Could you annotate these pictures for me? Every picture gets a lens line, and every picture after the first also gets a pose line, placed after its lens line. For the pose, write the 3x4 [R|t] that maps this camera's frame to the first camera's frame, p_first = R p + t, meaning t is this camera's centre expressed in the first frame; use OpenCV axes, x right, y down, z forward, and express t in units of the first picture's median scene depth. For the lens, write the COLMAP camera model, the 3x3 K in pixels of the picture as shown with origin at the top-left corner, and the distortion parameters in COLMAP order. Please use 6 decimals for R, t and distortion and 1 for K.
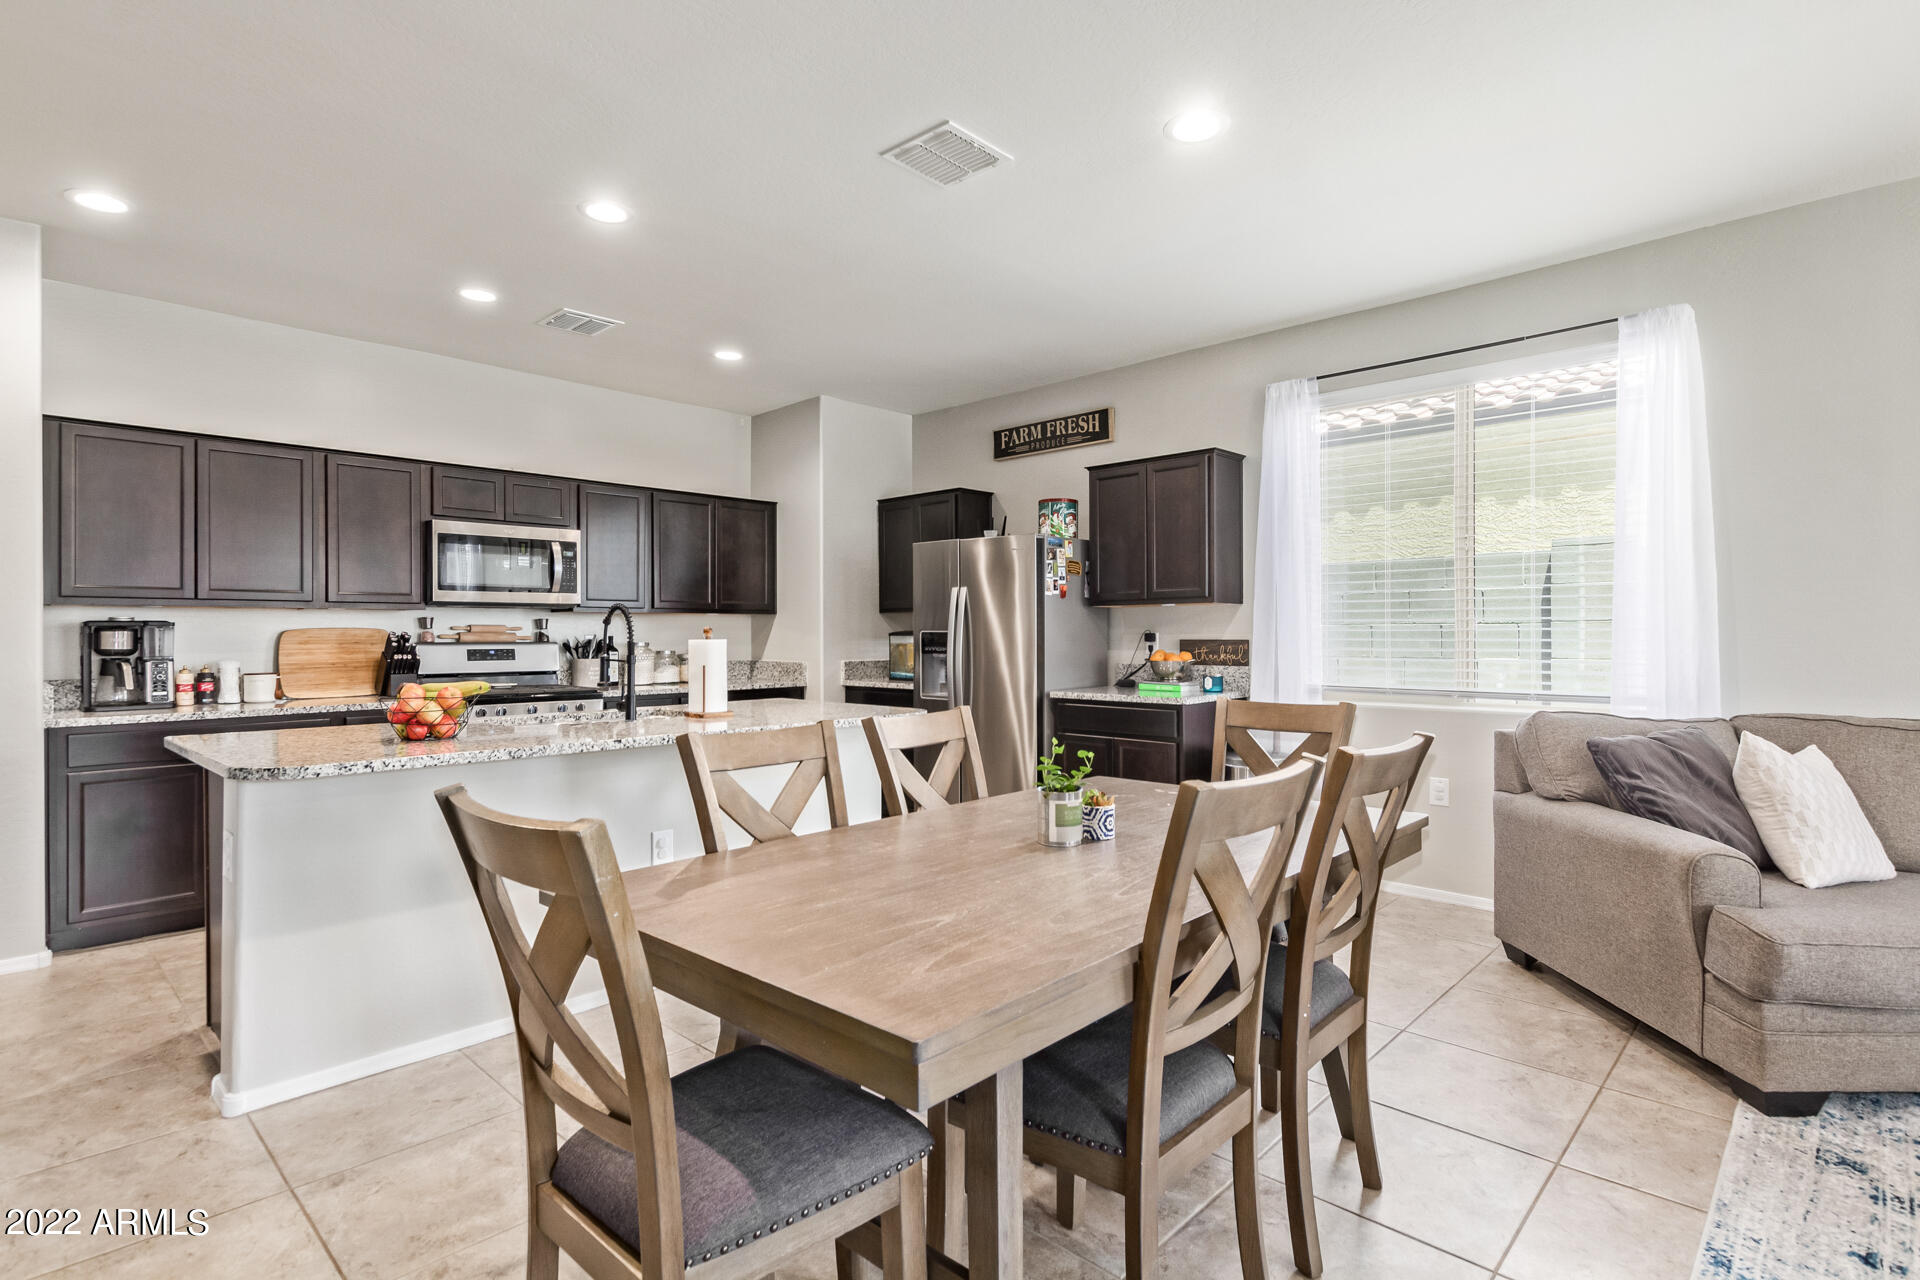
lens RADIAL K [[937.5, 0, 942.8], [0, 937.5, 638.2], [0, 0, 1]] dist [0.012609, -0.006482]
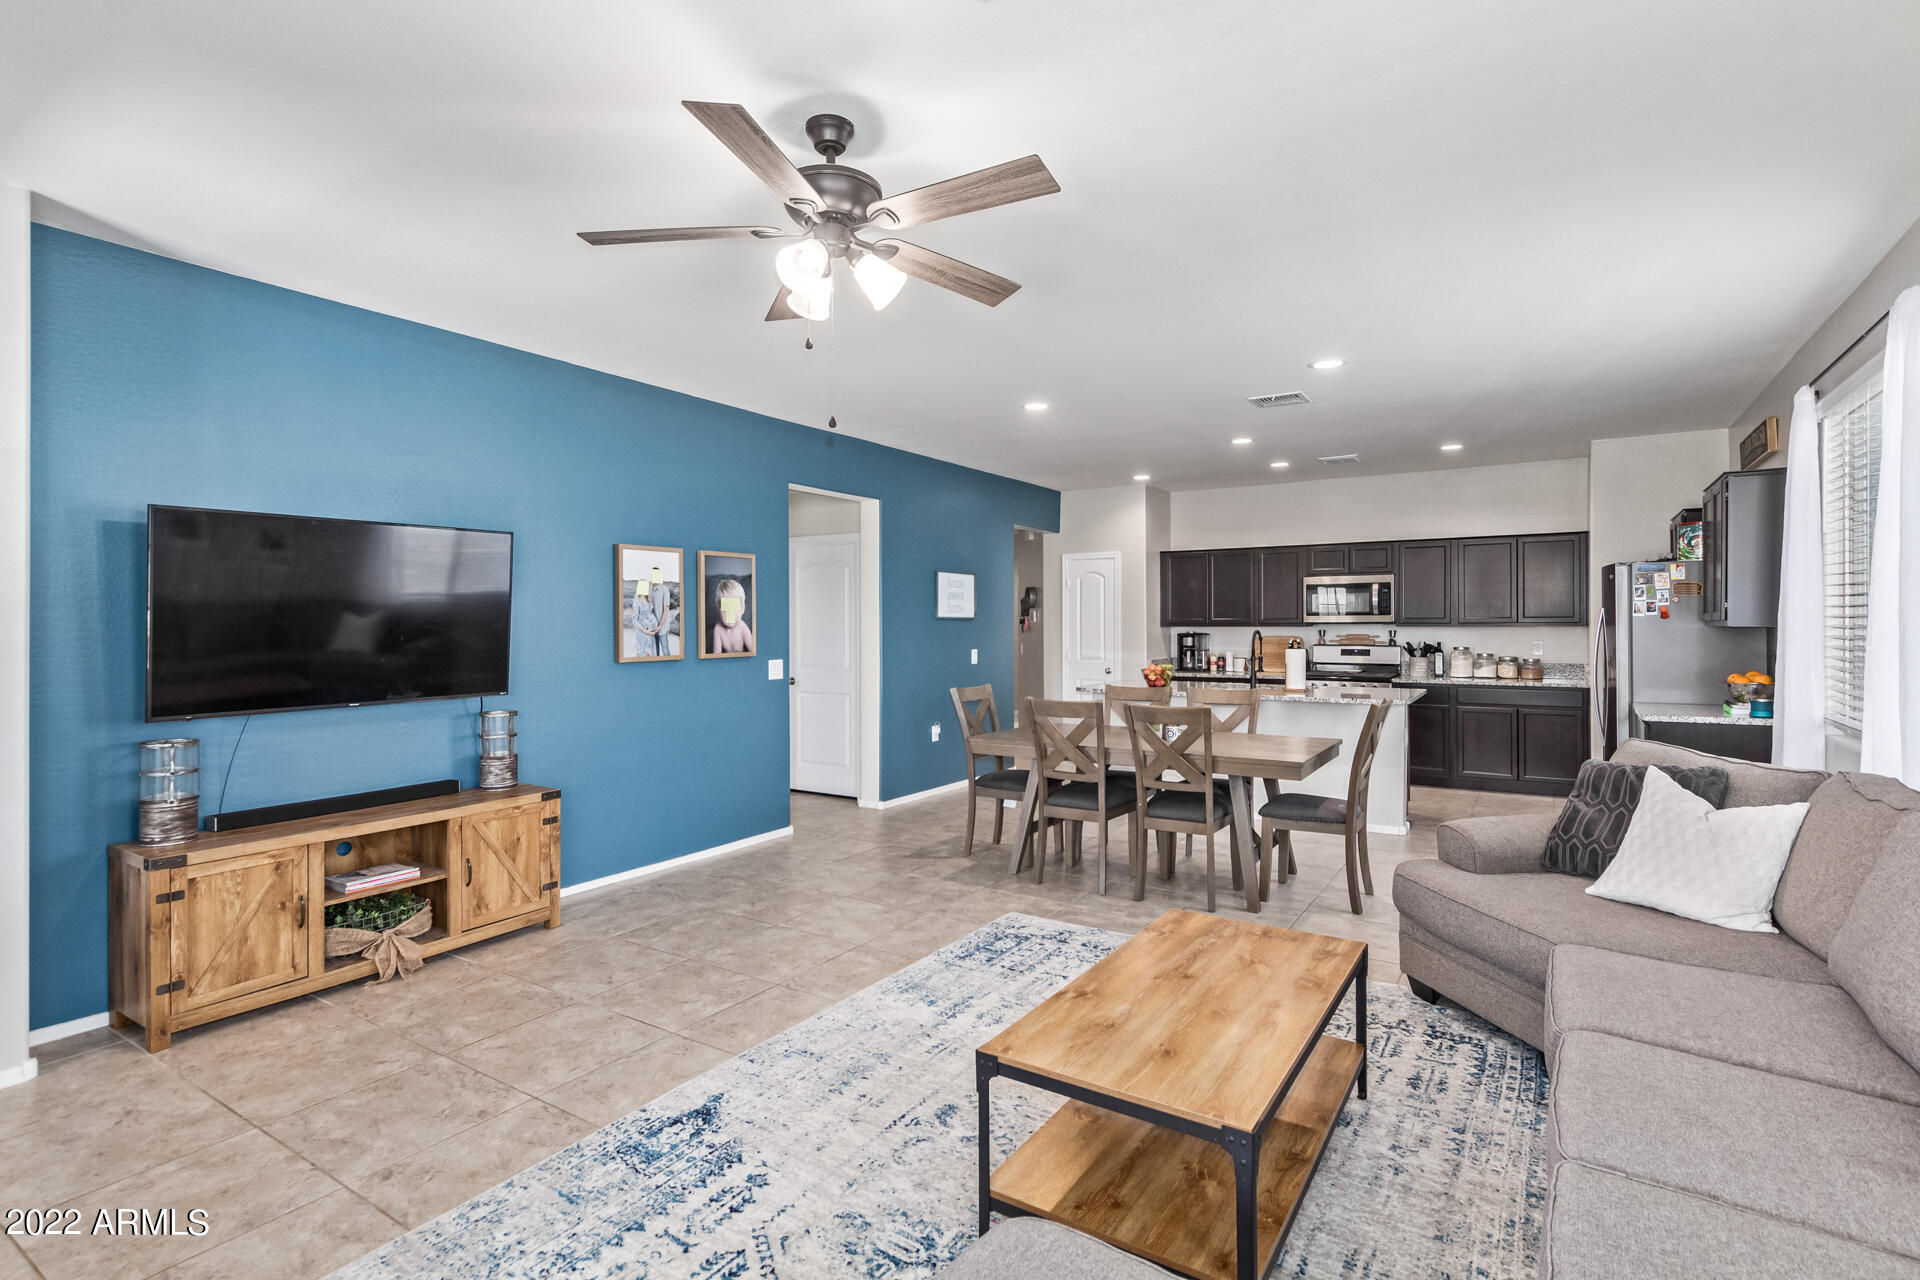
lens RADIAL K [[899.0, 0, 968.9], [0, 899.0, 648.4], [0, 0, 1]] dist [0.010134, -0.004846]
pose [[0.207262, 0.030751, -0.977802, 1.195298], [-0.000345, 0.999508, 0.031361, -0.050221], [0.978285, -0.006163, 0.207170, 0.005499]]
